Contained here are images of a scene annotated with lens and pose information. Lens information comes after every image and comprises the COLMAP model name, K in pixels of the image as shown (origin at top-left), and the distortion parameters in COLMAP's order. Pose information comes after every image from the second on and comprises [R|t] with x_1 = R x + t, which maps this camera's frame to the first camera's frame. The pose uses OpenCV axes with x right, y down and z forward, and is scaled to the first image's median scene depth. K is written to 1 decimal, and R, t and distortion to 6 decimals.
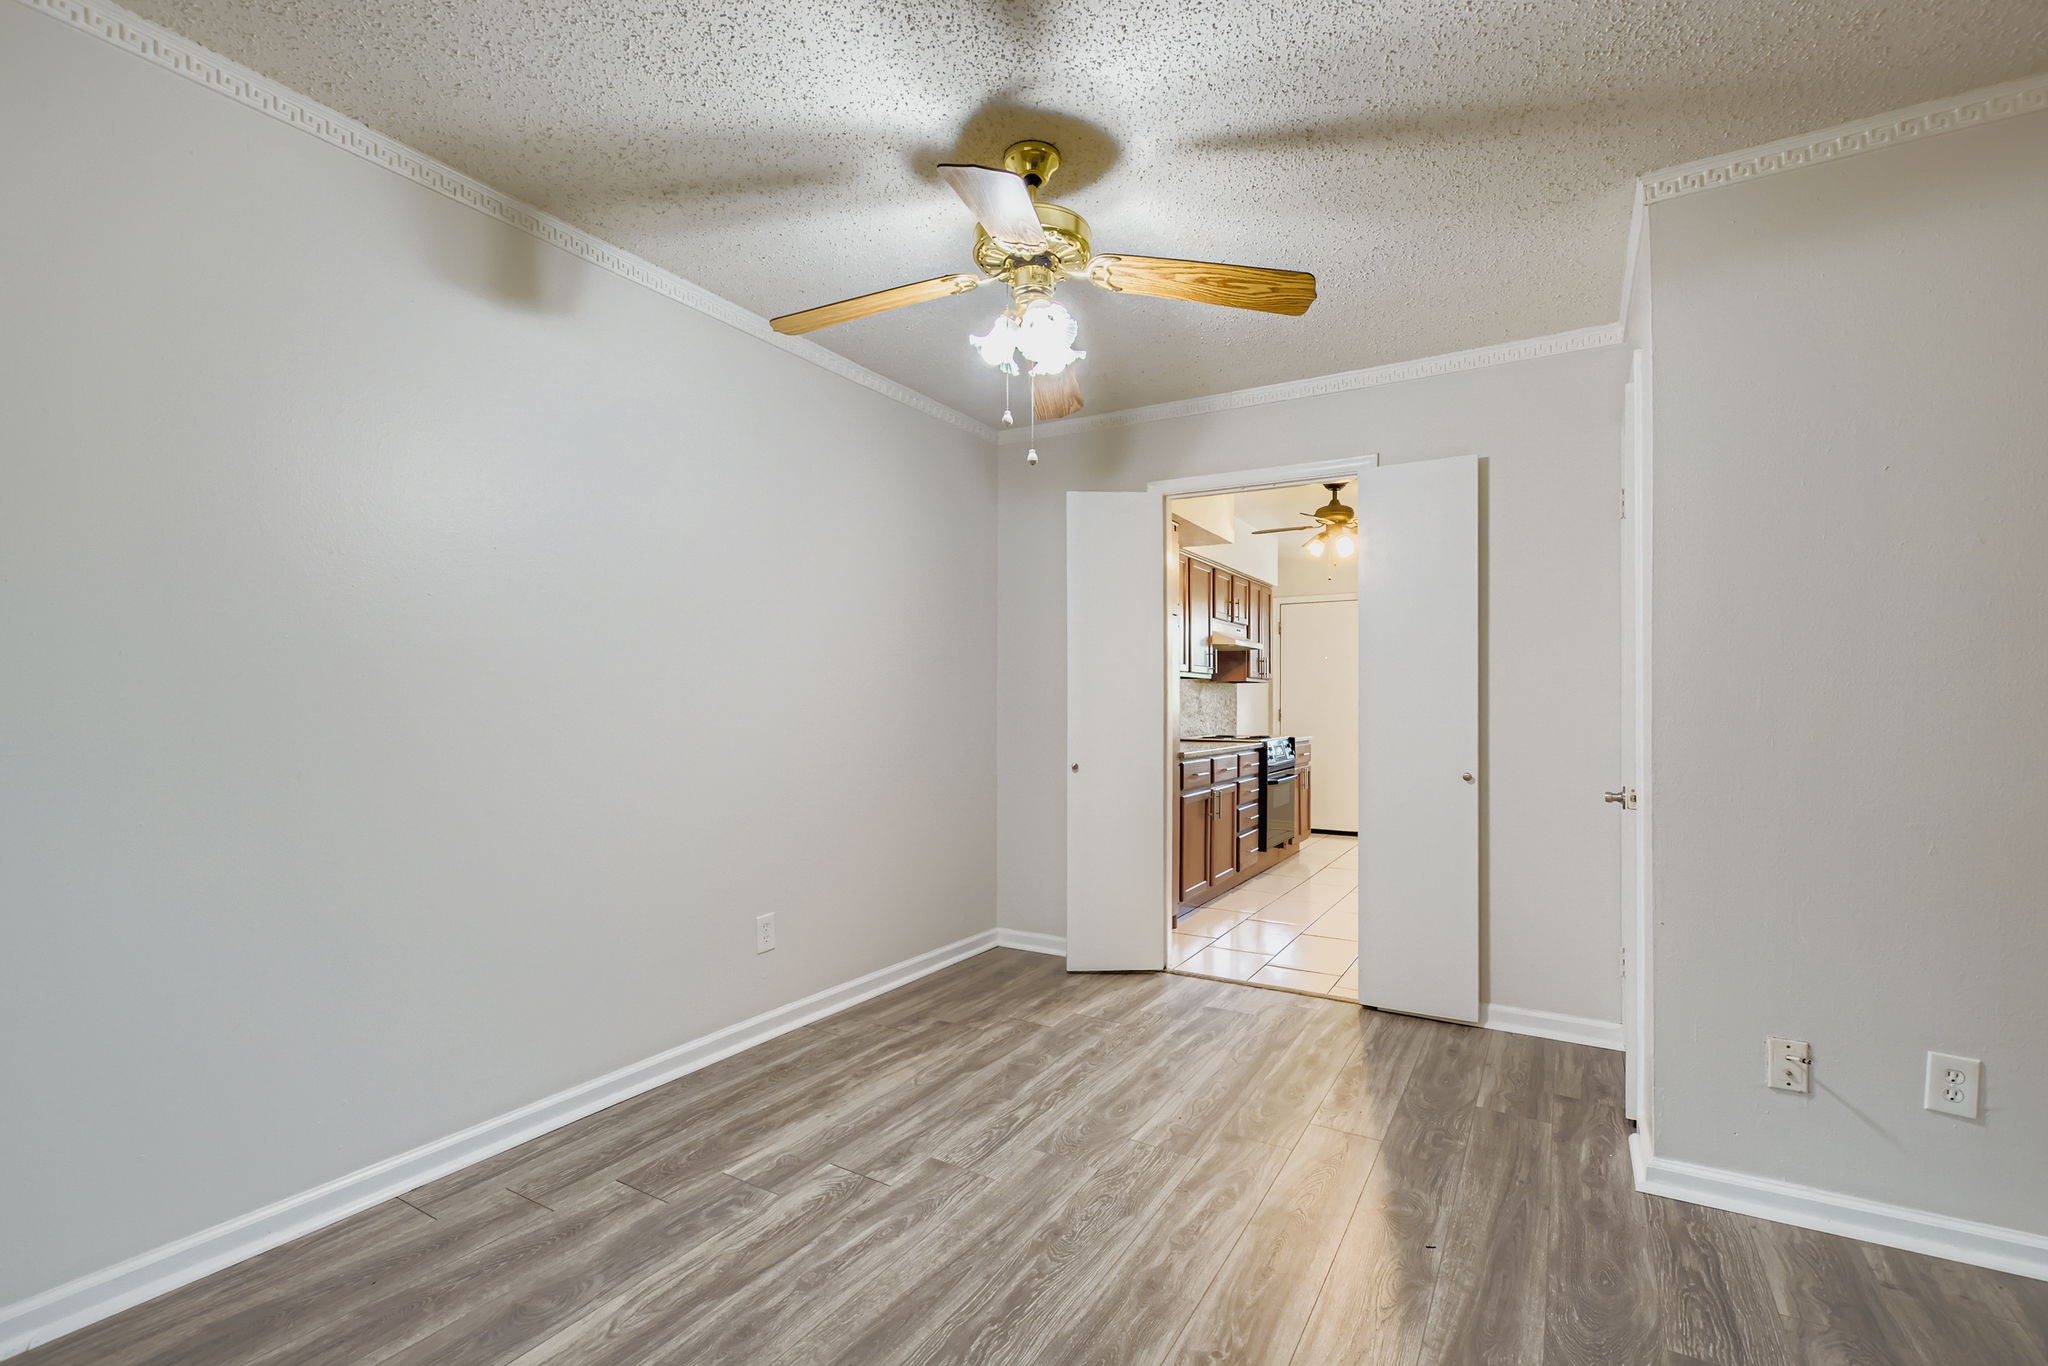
lens RADIAL K [[903.6, 0, 1030.0], [0, 903.6, 706.7], [0, 0, 1]] dist [0.003991, -0.000014]
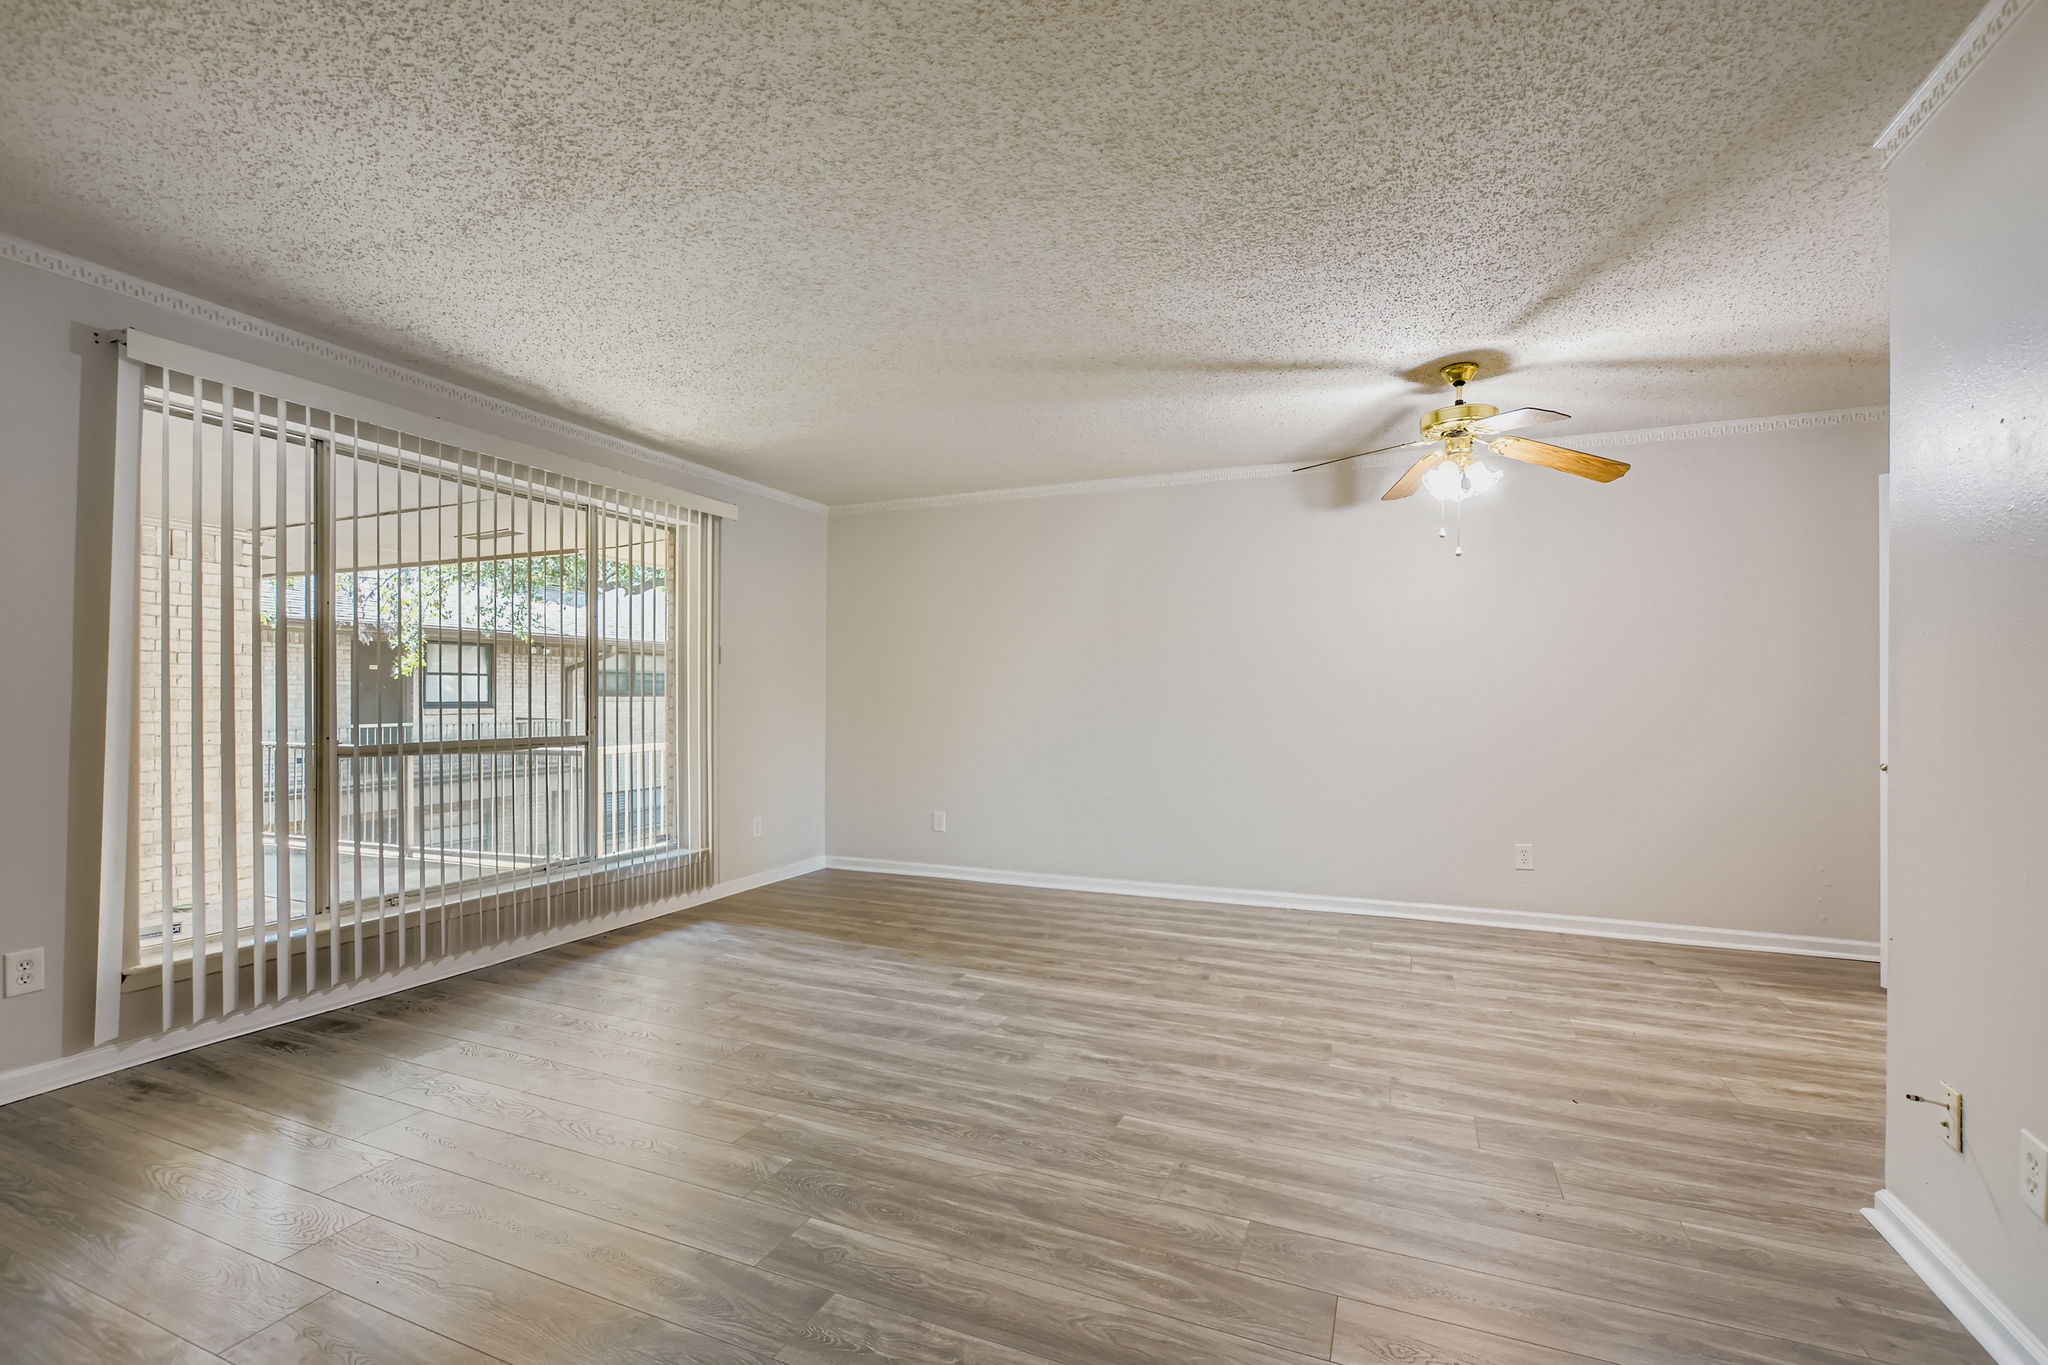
lens RADIAL K [[894.5, 0, 1023.0], [0, 894.5, 703.7], [0, 0, 1]] dist [-0.001588, -0.000454]
pose [[0.130775, 0.000942, -0.991412, 1.304399], [-0.001888, 0.999998, 0.000701, 0.001687], [0.991410, 0.001780, 0.130776, 0.004009]]
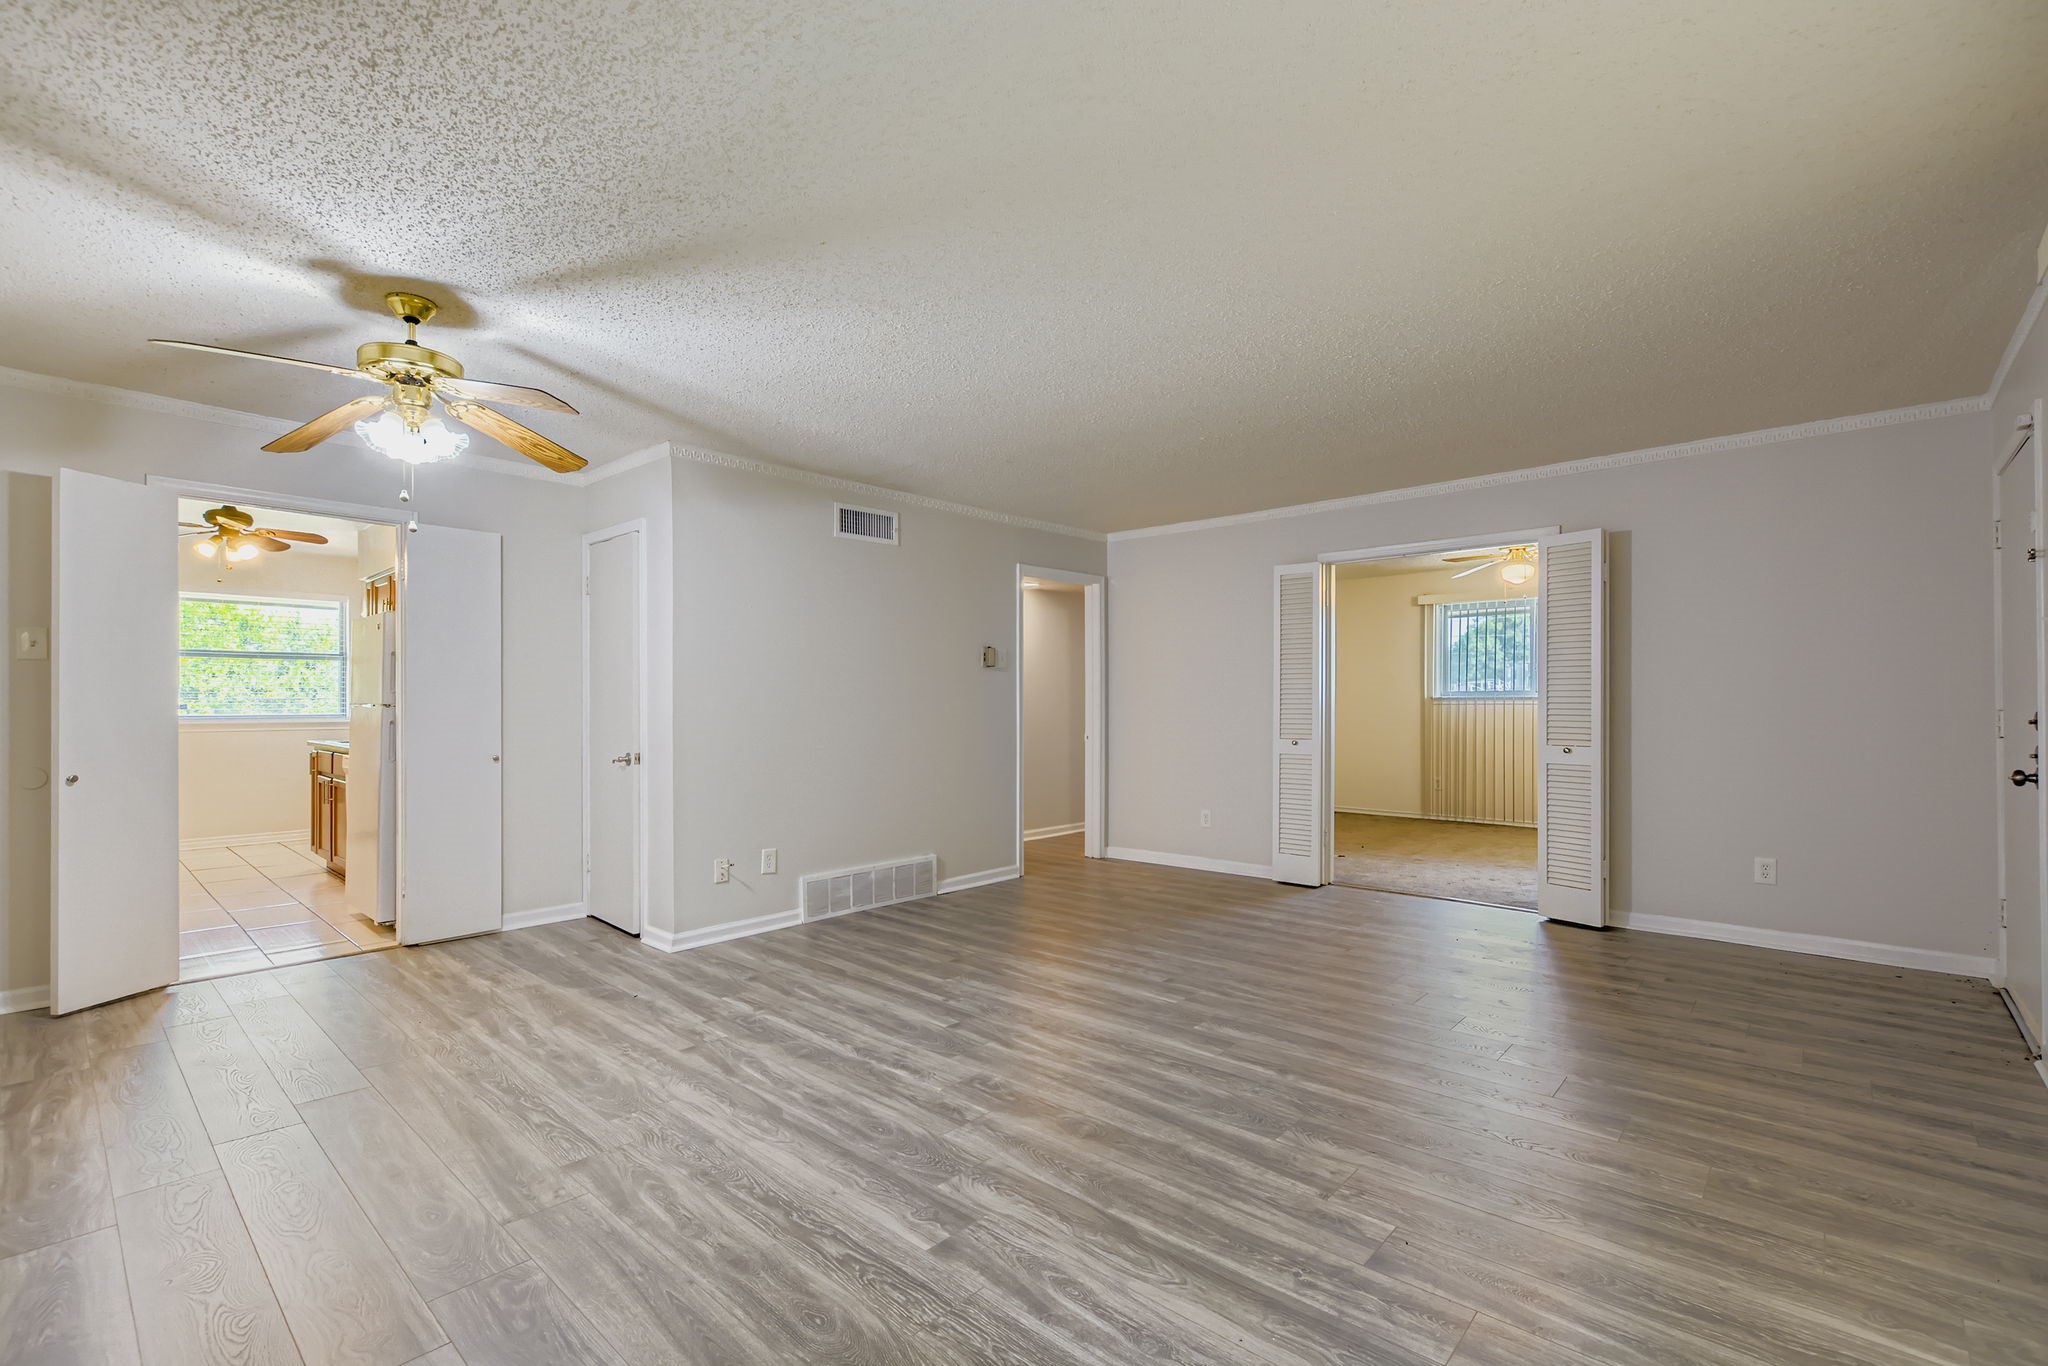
lens RADIAL K [[894.9, 0, 1026.1], [0, 894.9, 693.5], [0, 0, 1]] dist [-0.001850, -0.000102]
pose [[0.200779, 0.007769, 0.979606, -0.960199], [0.002743, 0.999960, -0.008492, -0.011064], [-0.979633, 0.004392, 0.200750, -0.133432]]
